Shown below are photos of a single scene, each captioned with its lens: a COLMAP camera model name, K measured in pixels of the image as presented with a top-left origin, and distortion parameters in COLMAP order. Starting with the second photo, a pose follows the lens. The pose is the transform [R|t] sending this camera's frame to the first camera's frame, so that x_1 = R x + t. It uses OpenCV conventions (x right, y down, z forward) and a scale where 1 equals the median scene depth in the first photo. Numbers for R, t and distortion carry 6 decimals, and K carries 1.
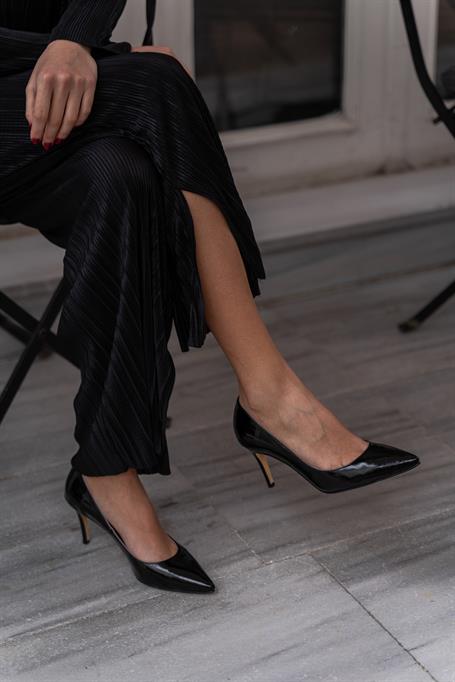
lens RADIAL K [[1671.1, 0, 232.1], [0, 1671.1, 288.5], [0, 0, 1]] dist [0.027167, 0.000000]
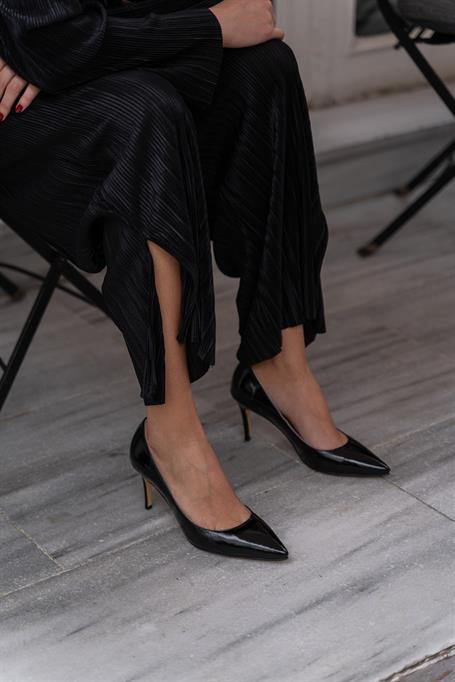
lens RADIAL K [[1671.1, 0, 220.8], [0, 1671.1, 339.1], [0, 0, 1]] dist [0.027167, 0.000000]
pose [[0.976633, -0.057116, 0.207184, -0.248605], [0.050899, 0.998083, 0.035221, 0.044720], [-0.208798, -0.023852, 0.977668, 0.007271]]
